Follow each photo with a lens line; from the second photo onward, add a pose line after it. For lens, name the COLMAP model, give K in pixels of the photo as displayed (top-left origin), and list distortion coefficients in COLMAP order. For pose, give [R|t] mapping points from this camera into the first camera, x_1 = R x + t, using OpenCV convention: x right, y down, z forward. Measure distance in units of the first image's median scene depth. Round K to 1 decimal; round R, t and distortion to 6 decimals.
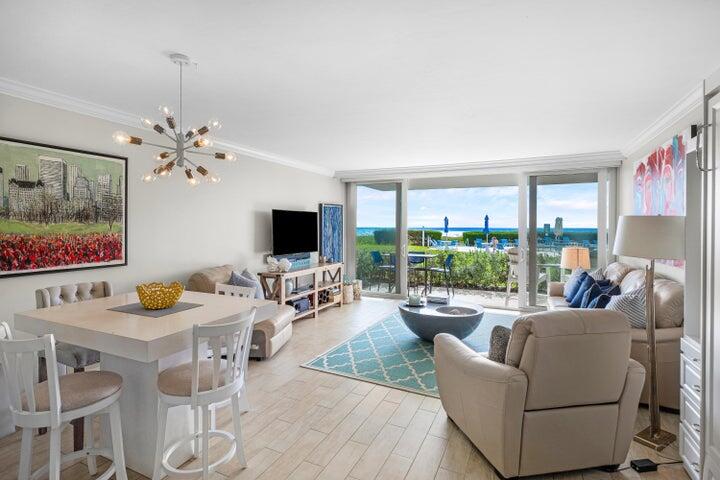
lens RADIAL K [[354.3, 0, 352.1], [0, 354.3, 229.8], [0, 0, 1]] dist [0.001188, -0.000808]
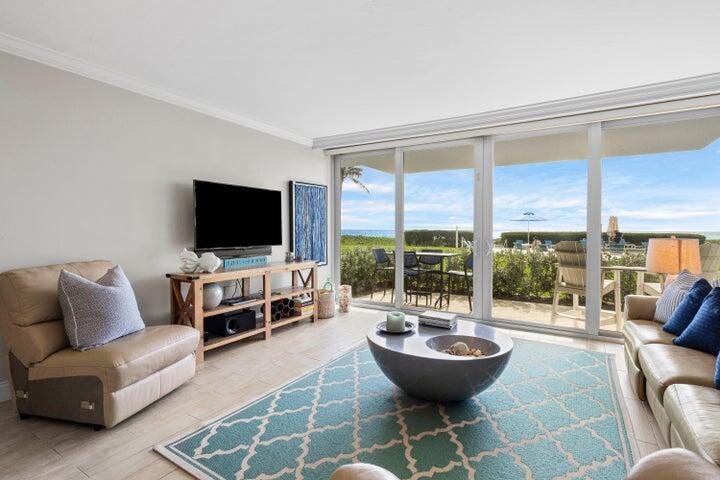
lens RADIAL K [[354.3, 0, 357.8], [0, 354.3, 238.9], [0, 0, 1]] dist [0.001188, -0.000808]
pose [[0.996294, 0.004307, -0.085910, 0.128471], [-0.002676, 0.999814, 0.019091, 0.035678], [0.085977, -0.018791, 0.996120, 0.313552]]
